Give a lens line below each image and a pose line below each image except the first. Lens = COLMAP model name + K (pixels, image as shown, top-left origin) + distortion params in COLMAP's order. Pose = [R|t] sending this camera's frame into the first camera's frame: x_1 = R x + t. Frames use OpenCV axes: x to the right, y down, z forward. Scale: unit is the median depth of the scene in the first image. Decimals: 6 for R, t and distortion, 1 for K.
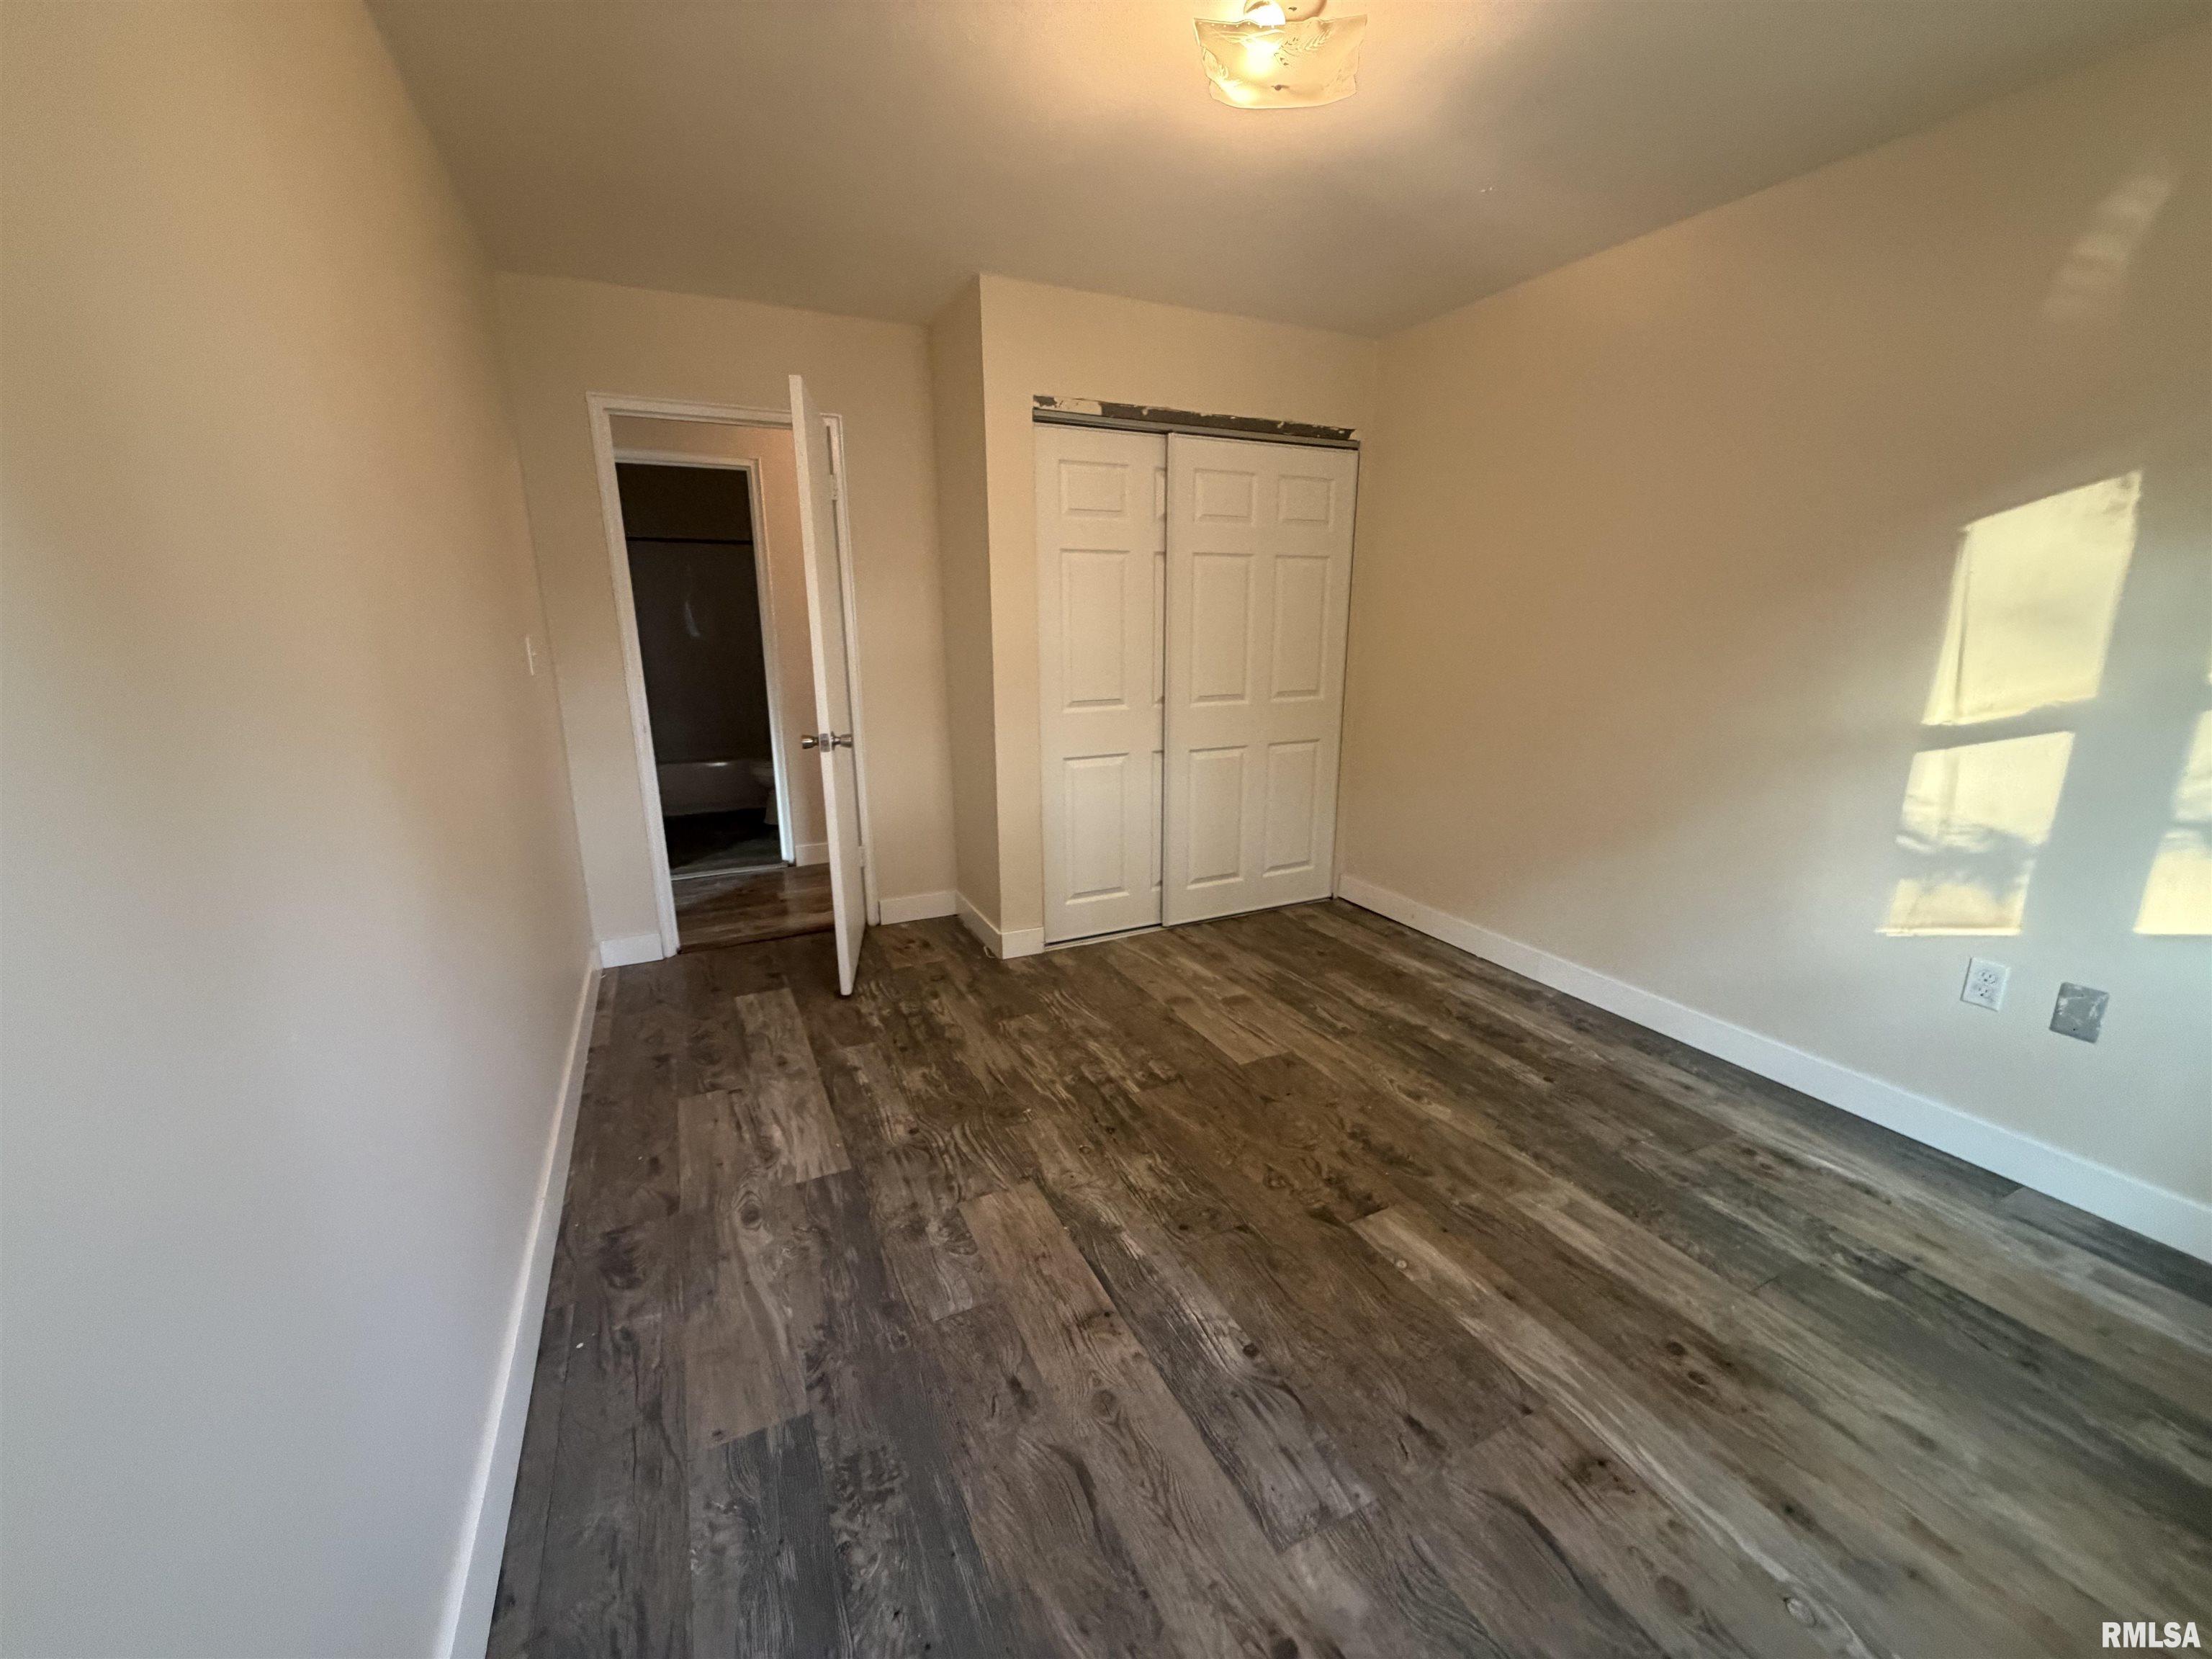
lens RADIAL K [[882.0, 0, 1099.8], [0, 882.0, 817.0], [0, 0, 1]] dist [0.000577, 0.000222]
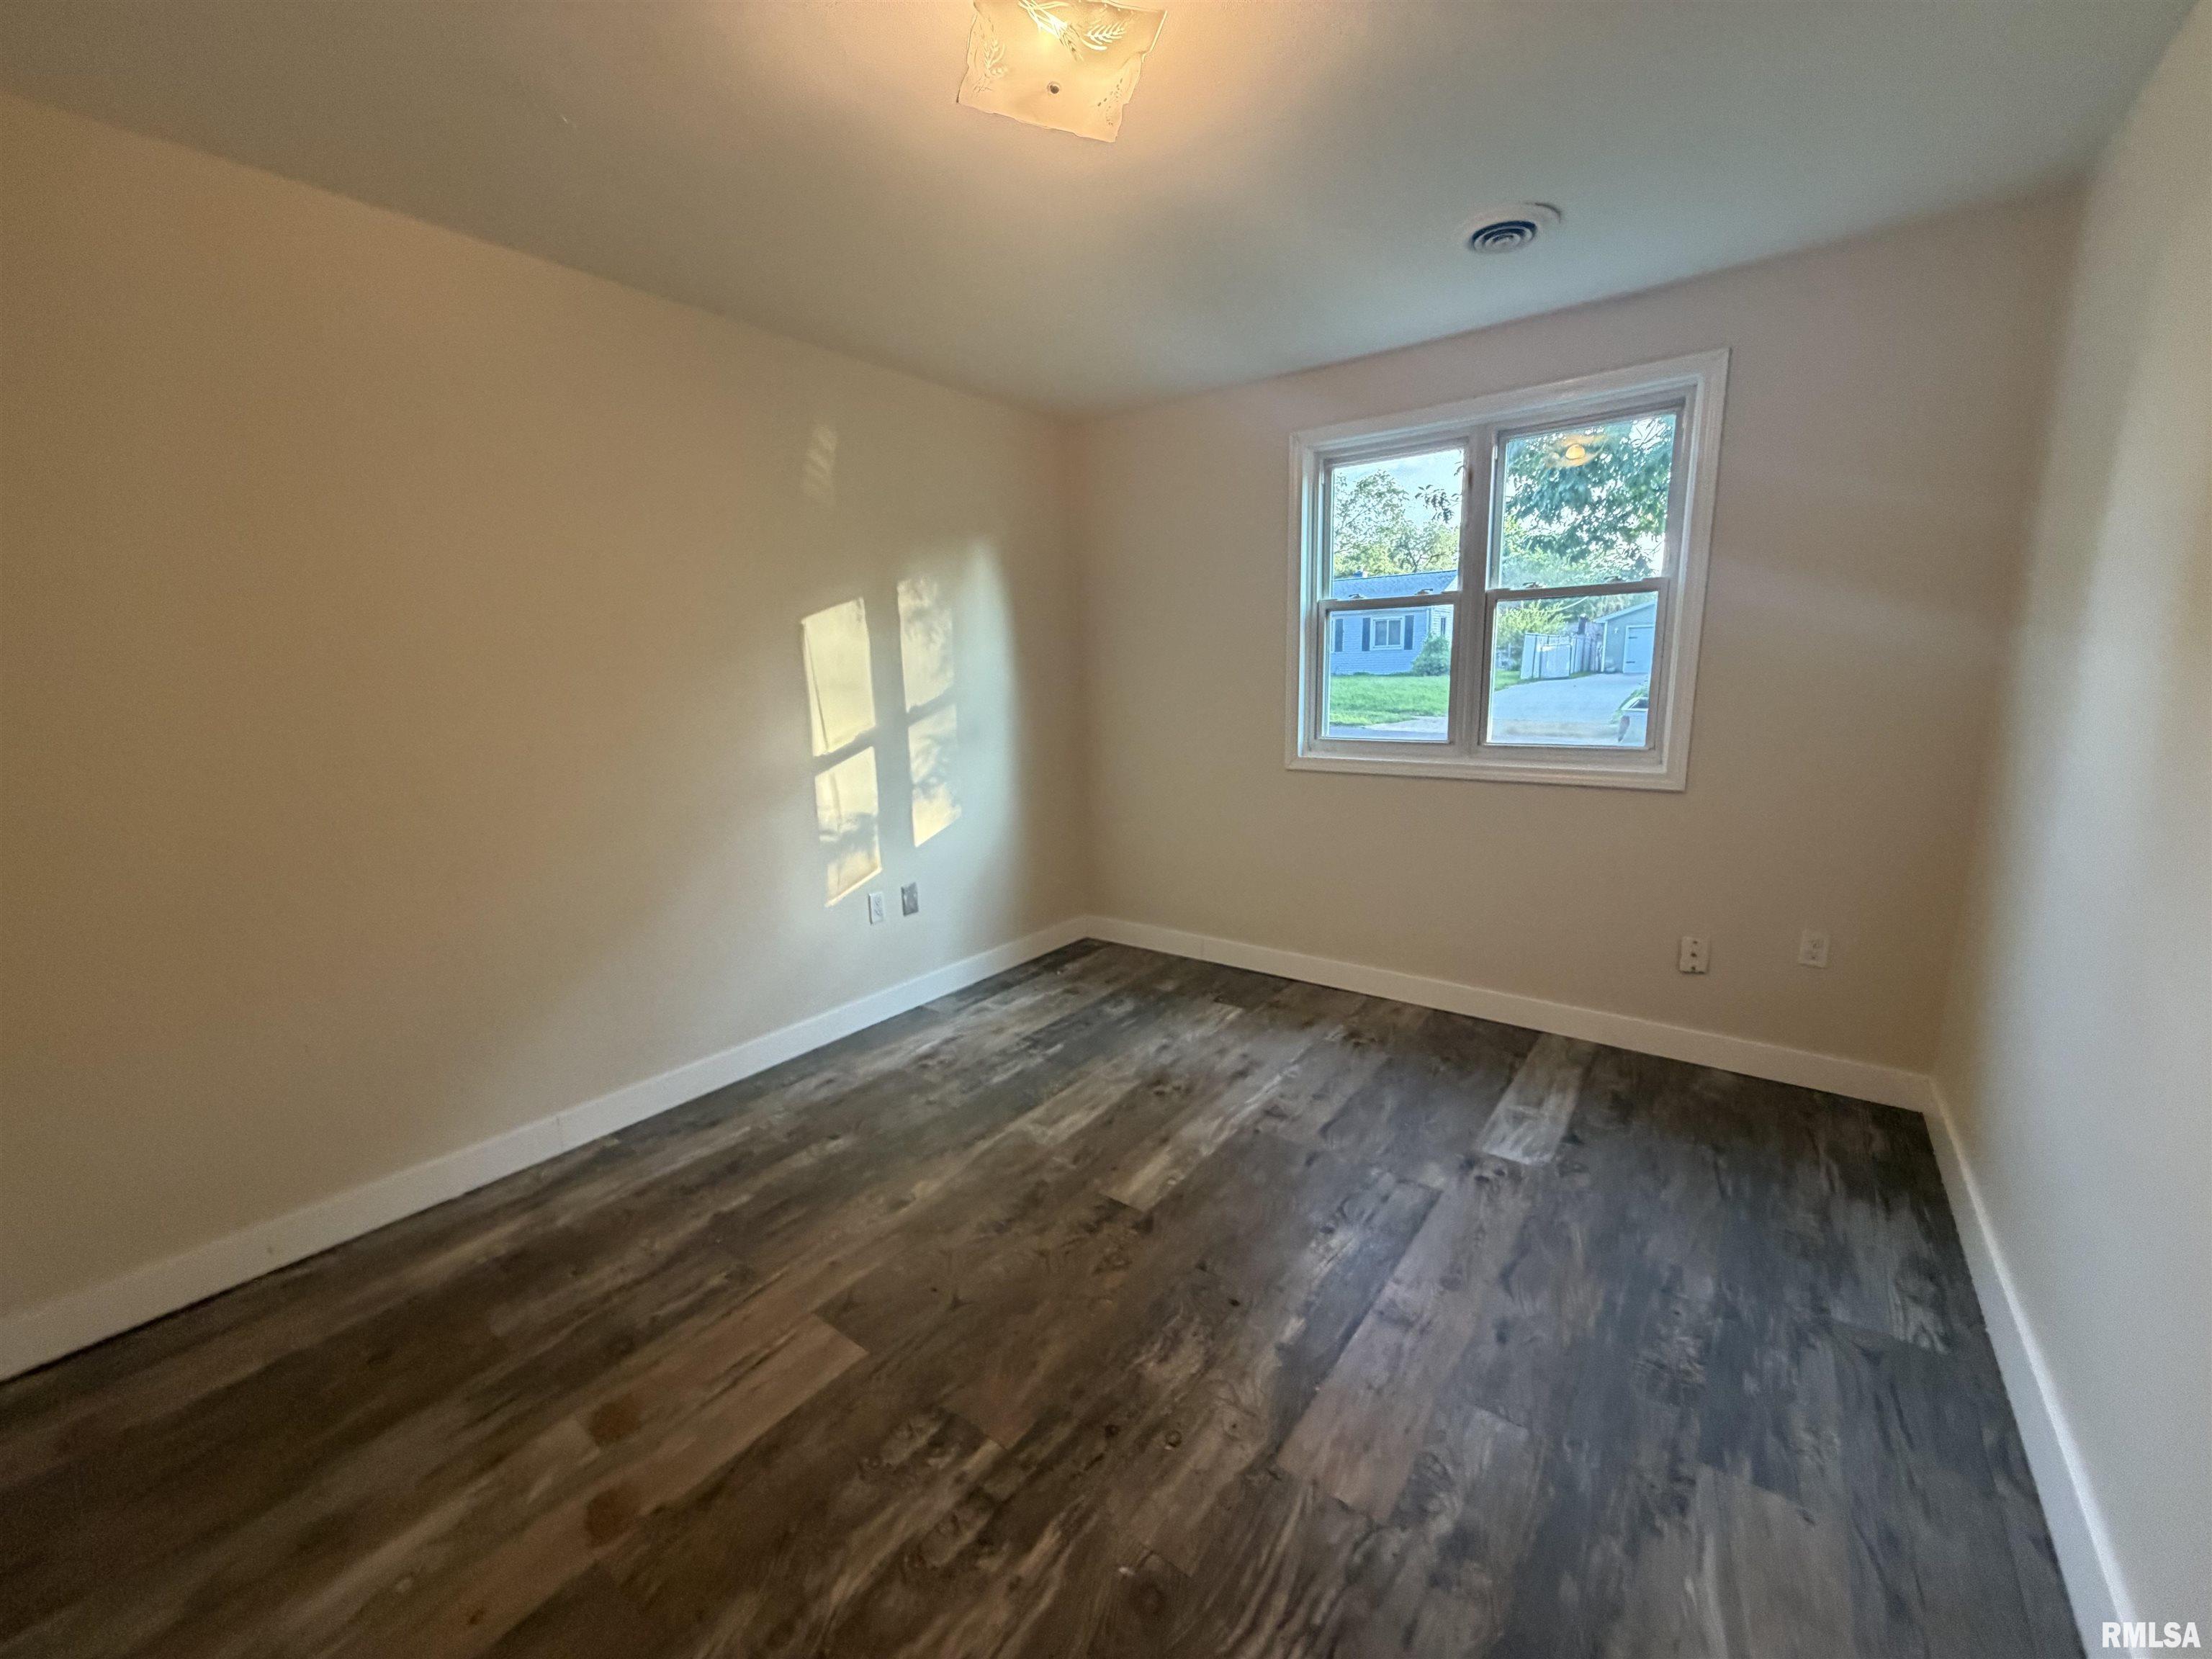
lens RADIAL K [[882.0, 0, 1103.3], [0, 882.0, 820.8], [0, 0, 1]] dist [0.000577, 0.000222]
pose [[-0.456155, -0.138546, 0.879049, -0.575063], [0.225556, 0.937550, 0.264811, -0.294386], [-0.860841, 0.319069, -0.396418, 1.259872]]
